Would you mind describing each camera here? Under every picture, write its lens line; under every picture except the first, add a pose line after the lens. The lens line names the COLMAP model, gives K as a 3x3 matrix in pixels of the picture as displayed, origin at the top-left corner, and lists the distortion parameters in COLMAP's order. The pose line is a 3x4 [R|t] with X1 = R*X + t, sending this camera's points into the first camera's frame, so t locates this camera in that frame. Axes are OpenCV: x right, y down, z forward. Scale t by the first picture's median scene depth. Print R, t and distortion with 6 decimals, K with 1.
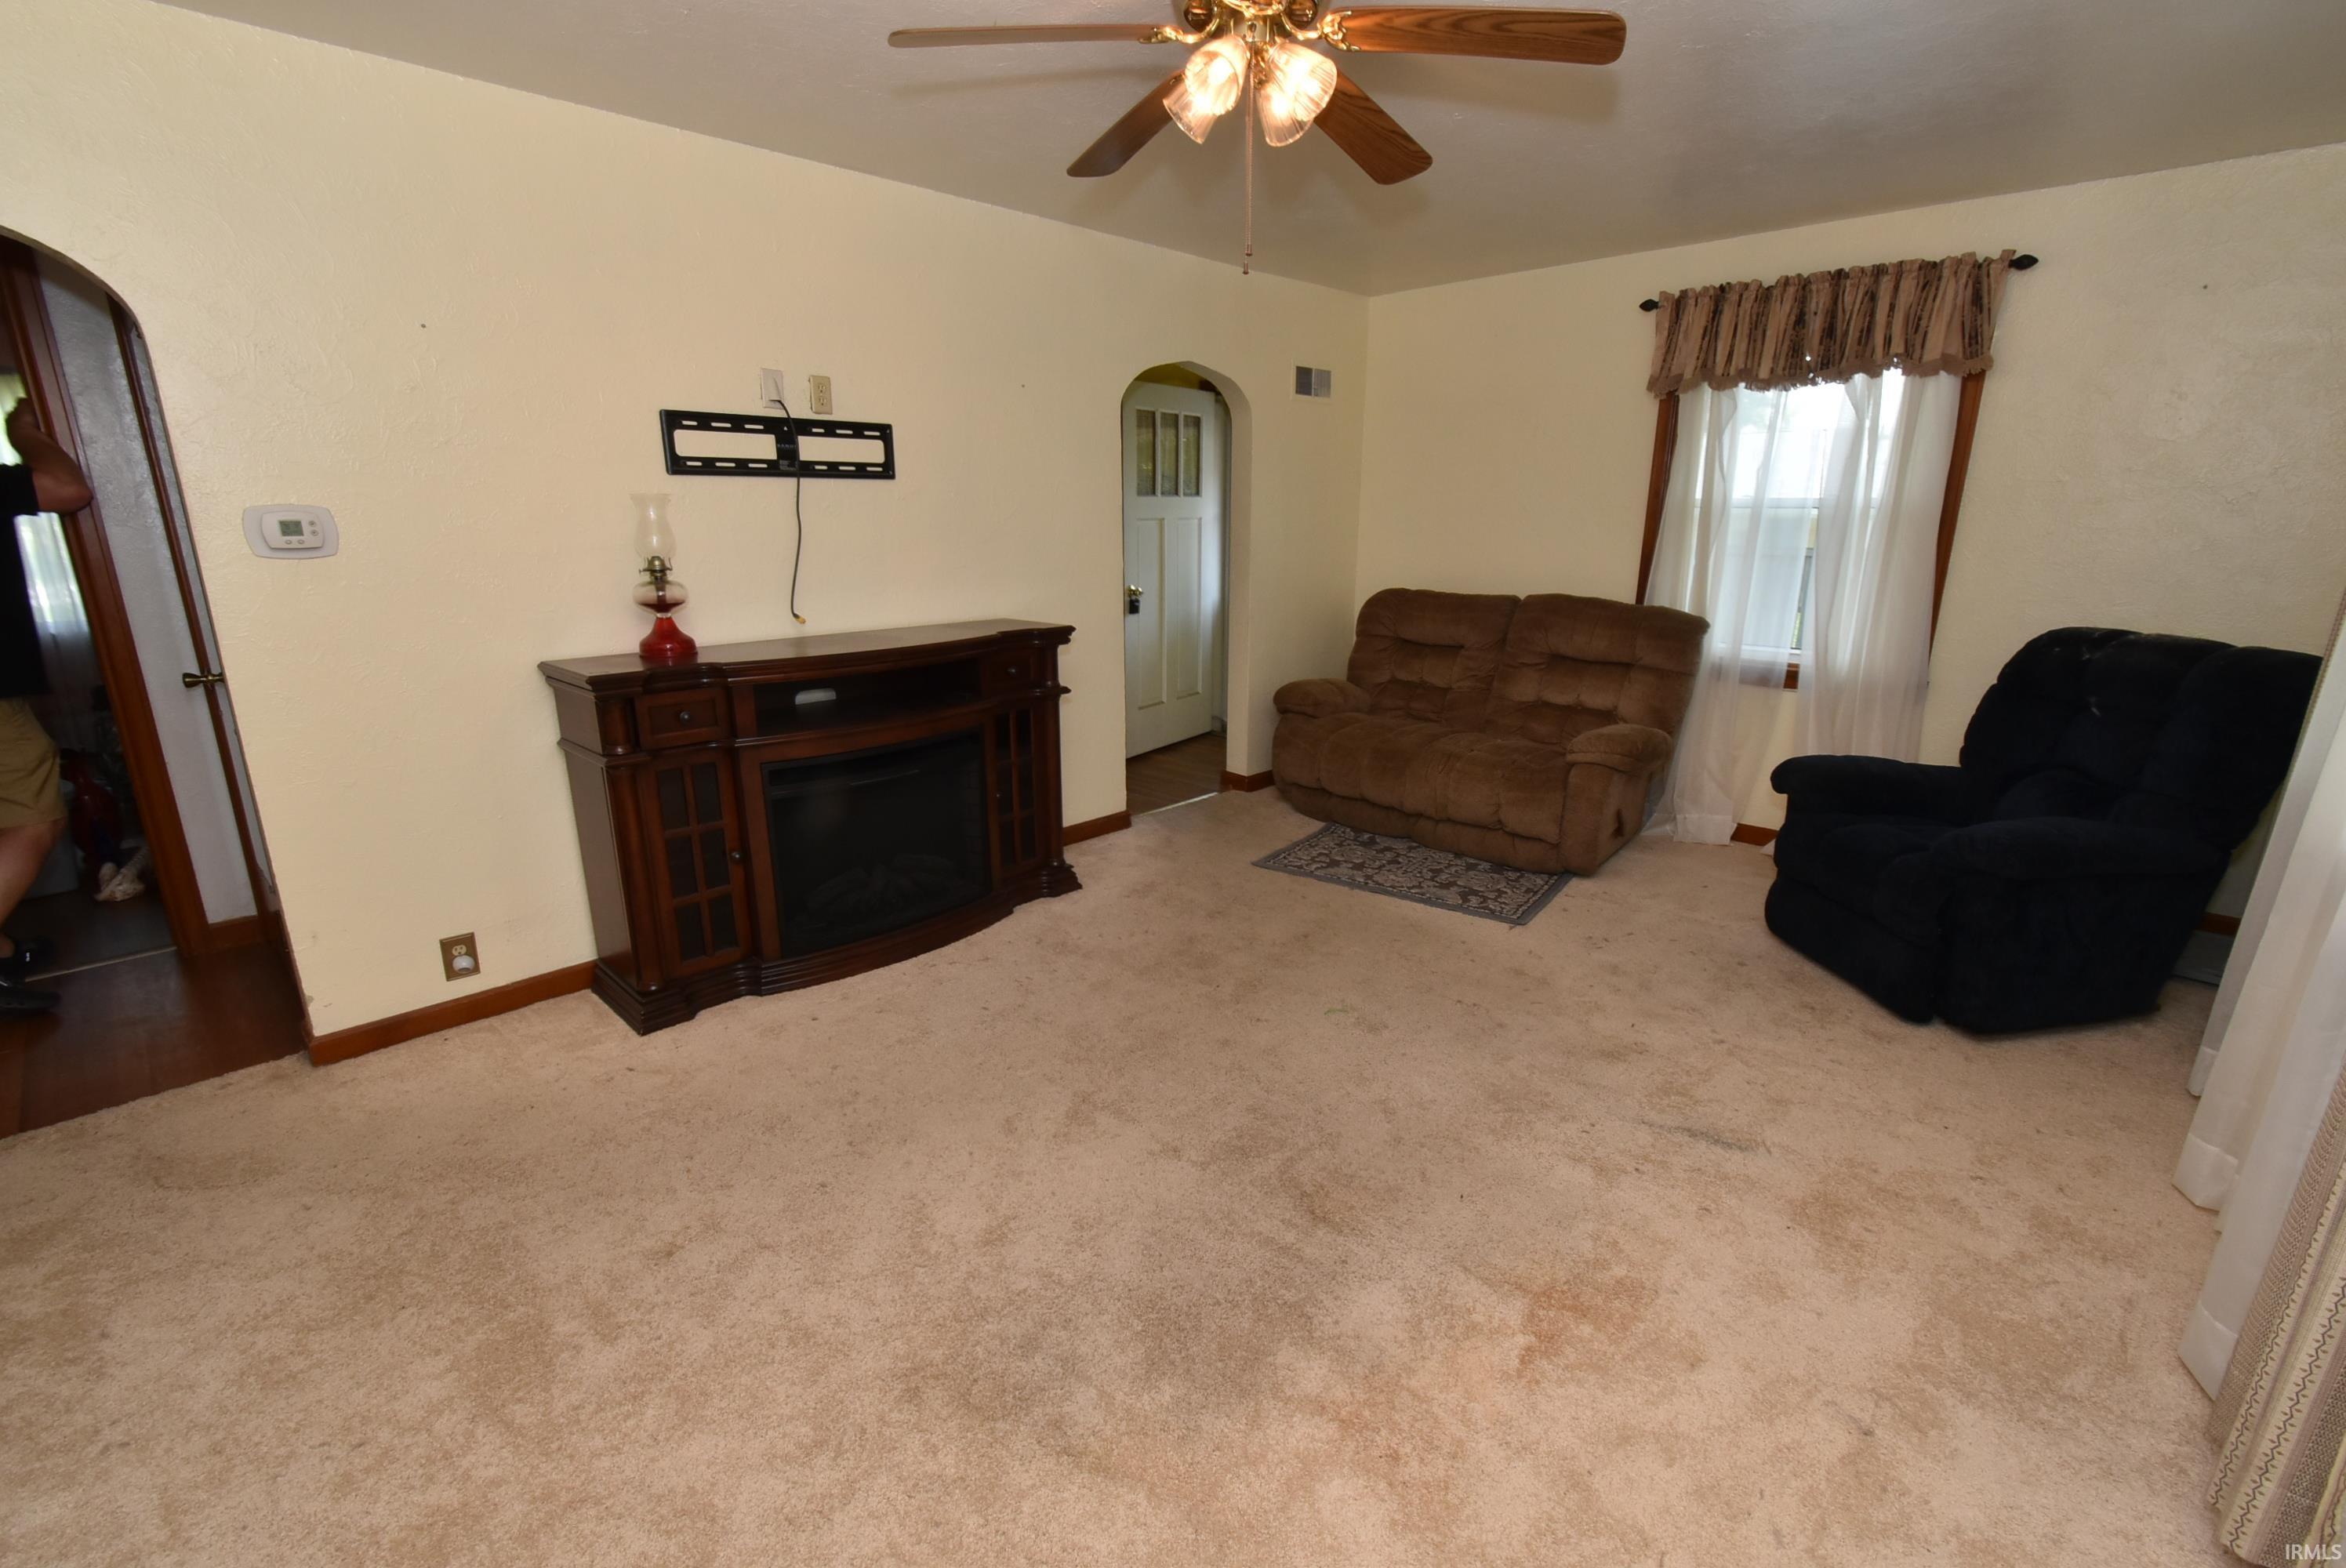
lens RADIAL K [[1043.7, 0, 1173.0], [0, 1043.7, 784.0], [0, 0, 1]] dist [-0.000602, -0.000358]
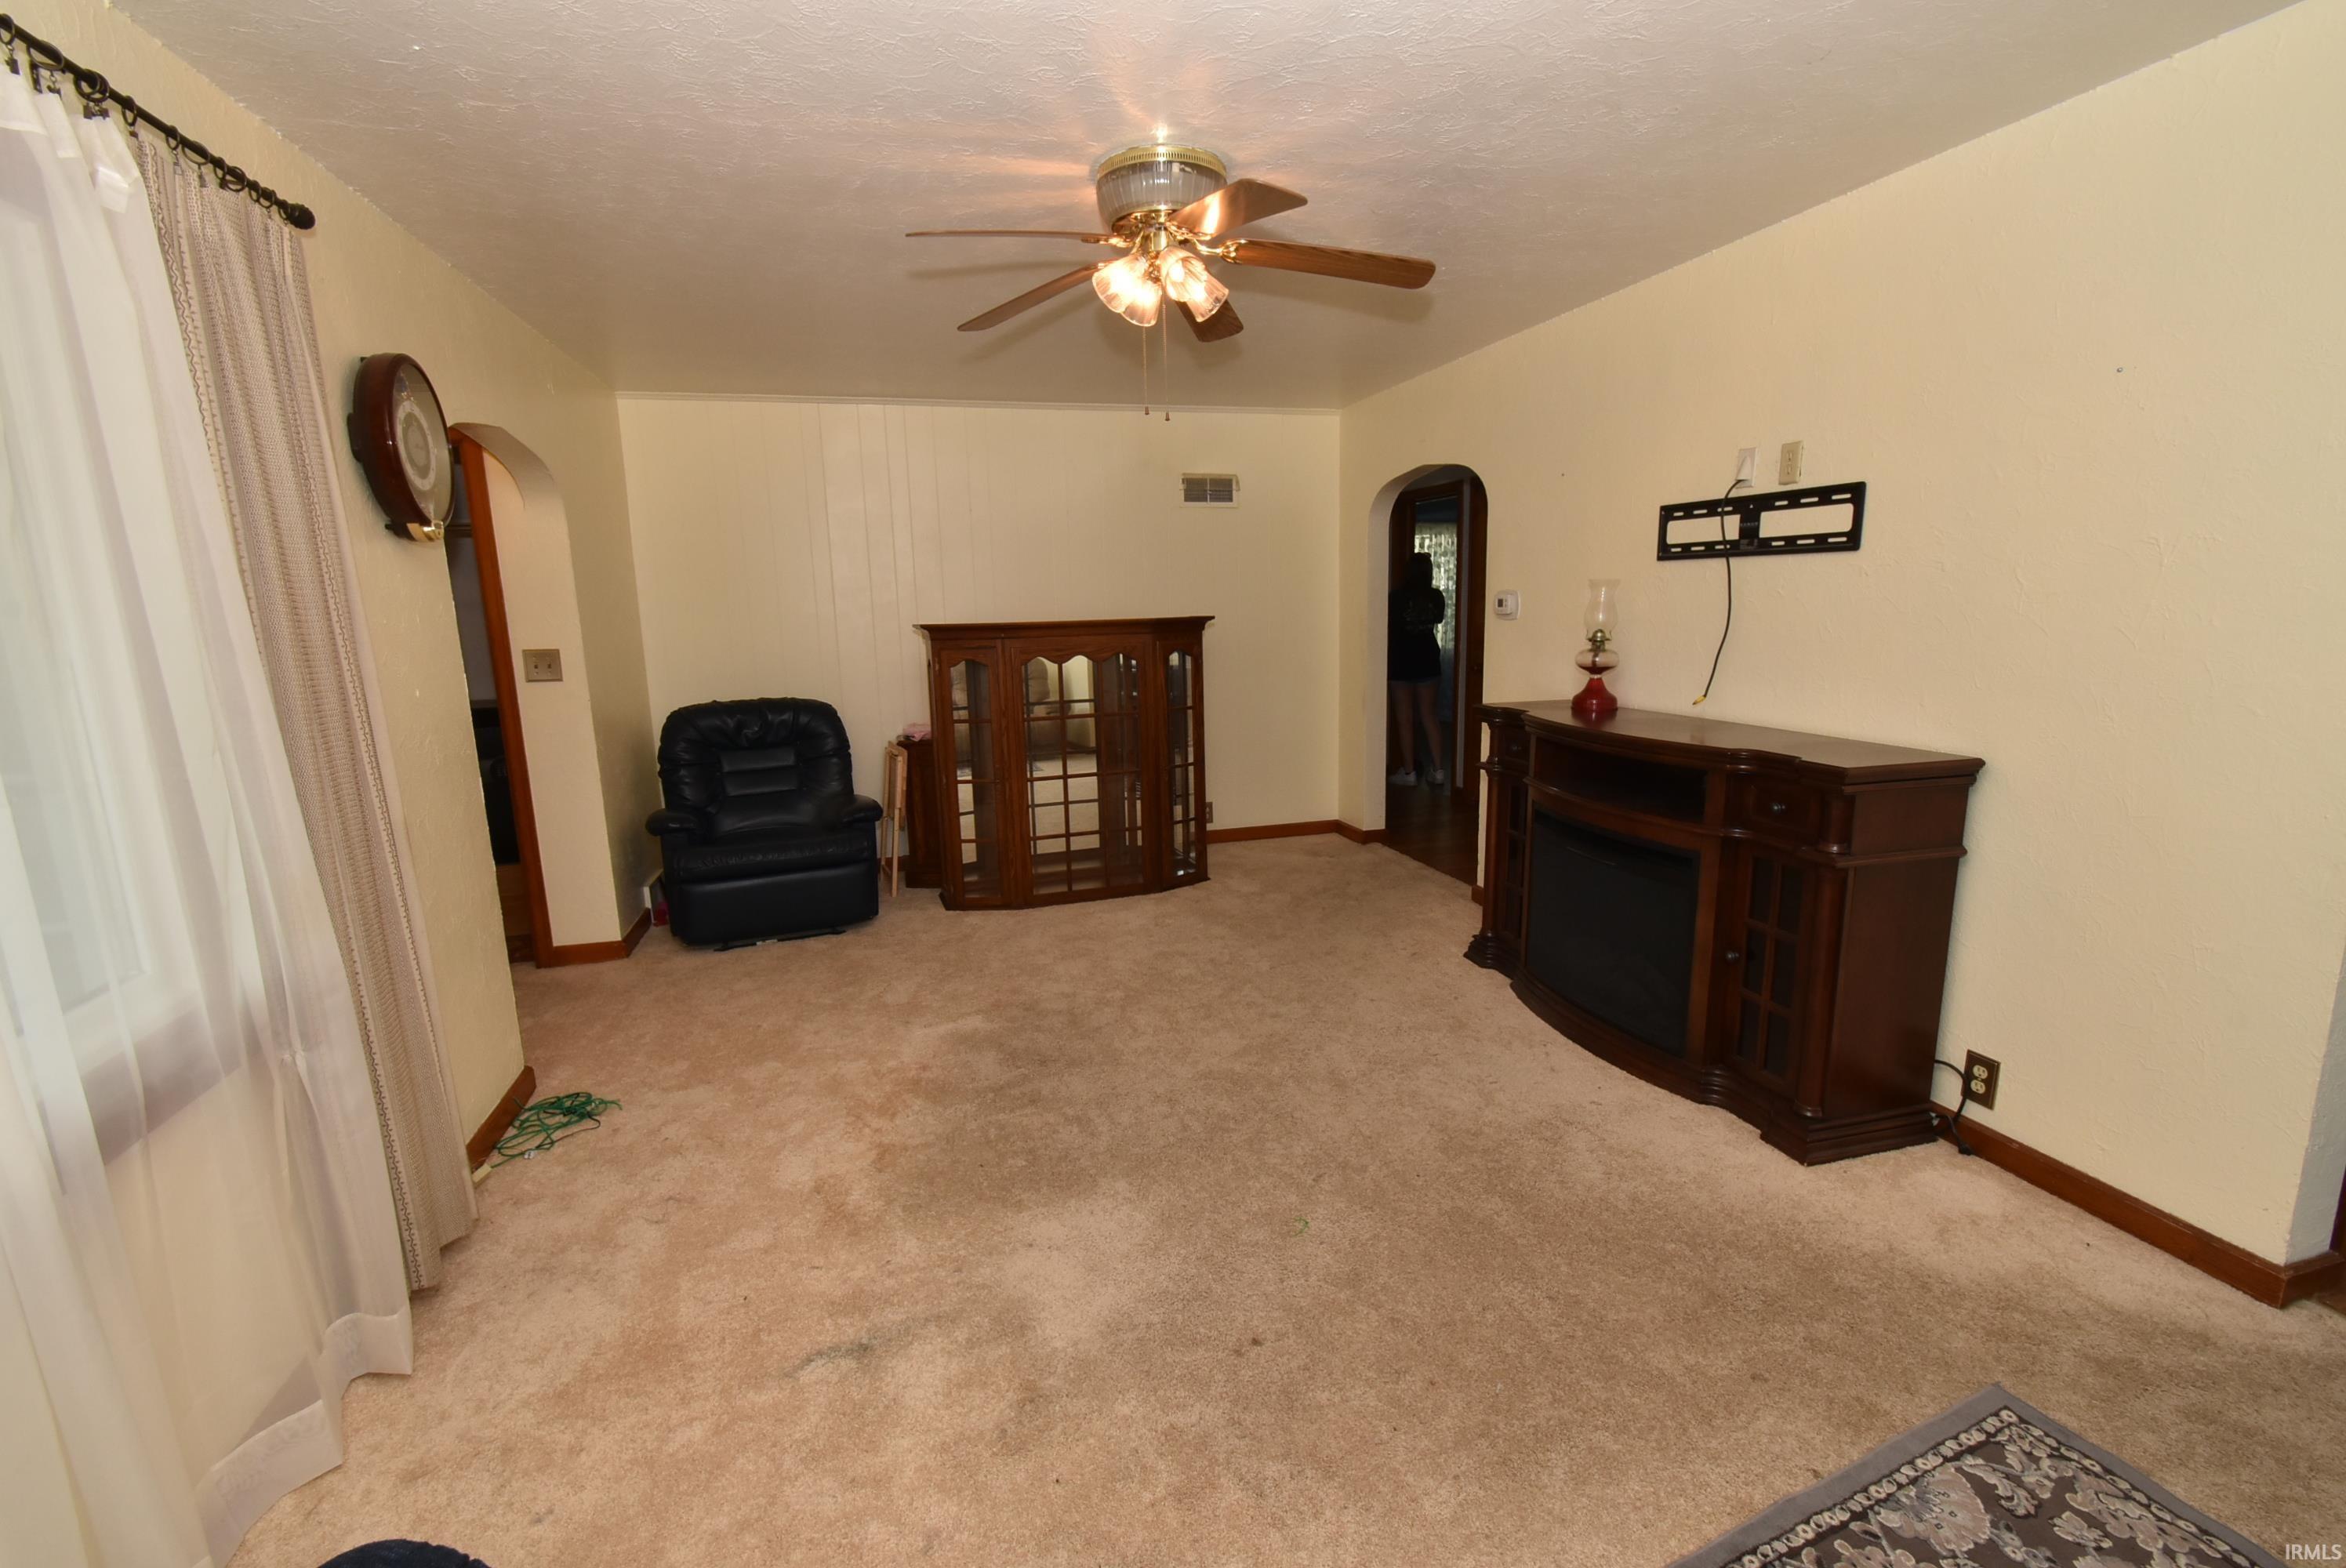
lens RADIAL K [[1026.4, 0, 1175.0], [0, 1026.4, 790.0], [0, 0, 1]] dist [0.001219, -0.000182]
pose [[-0.502744, 0.174660, -0.846606, 0.672503], [-0.198101, 0.930032, 0.309510, -0.261531], [0.841430, 0.323317, -0.432968, 0.958803]]
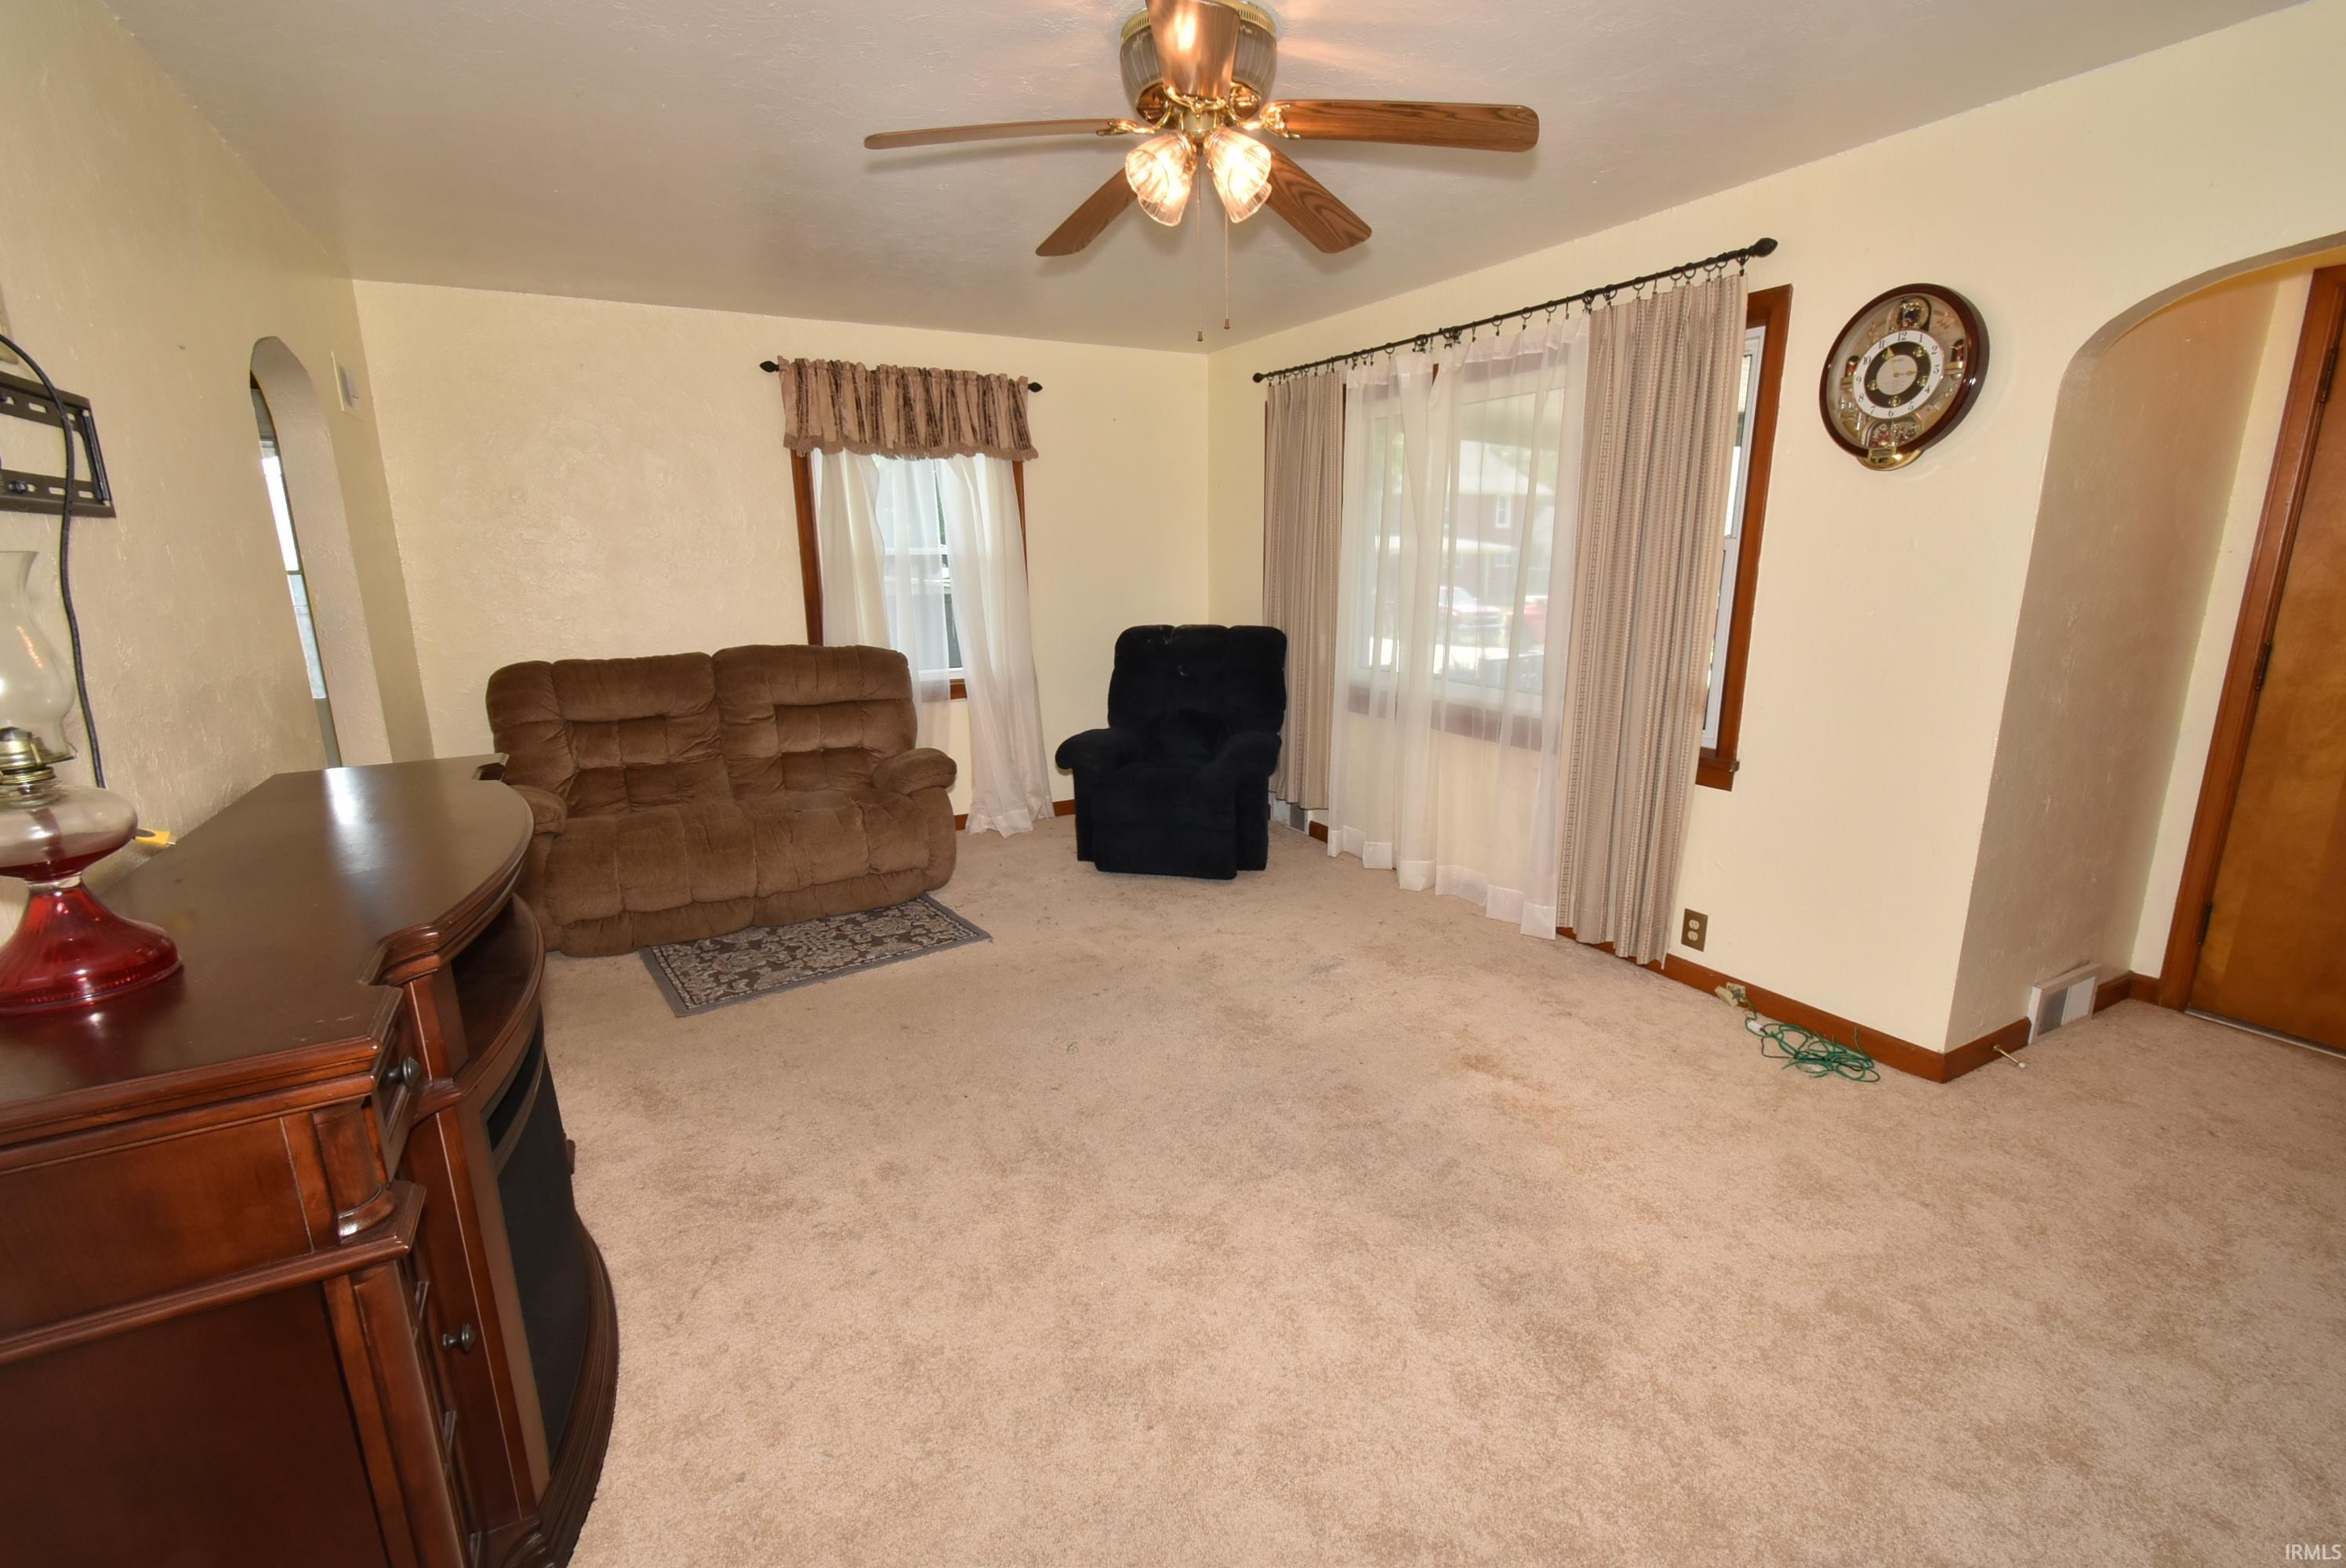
lens RADIAL K [[1026.4, 0, 1175.0], [0, 1026.4, 790.0], [0, 0, 1]] dist [0.001219, -0.000182]
pose [[0.291469, -0.224687, 0.929818, -0.575717], [0.259185, 0.954213, 0.149335, -0.121530], [-0.920798, 0.197468, 0.336359, 0.433089]]
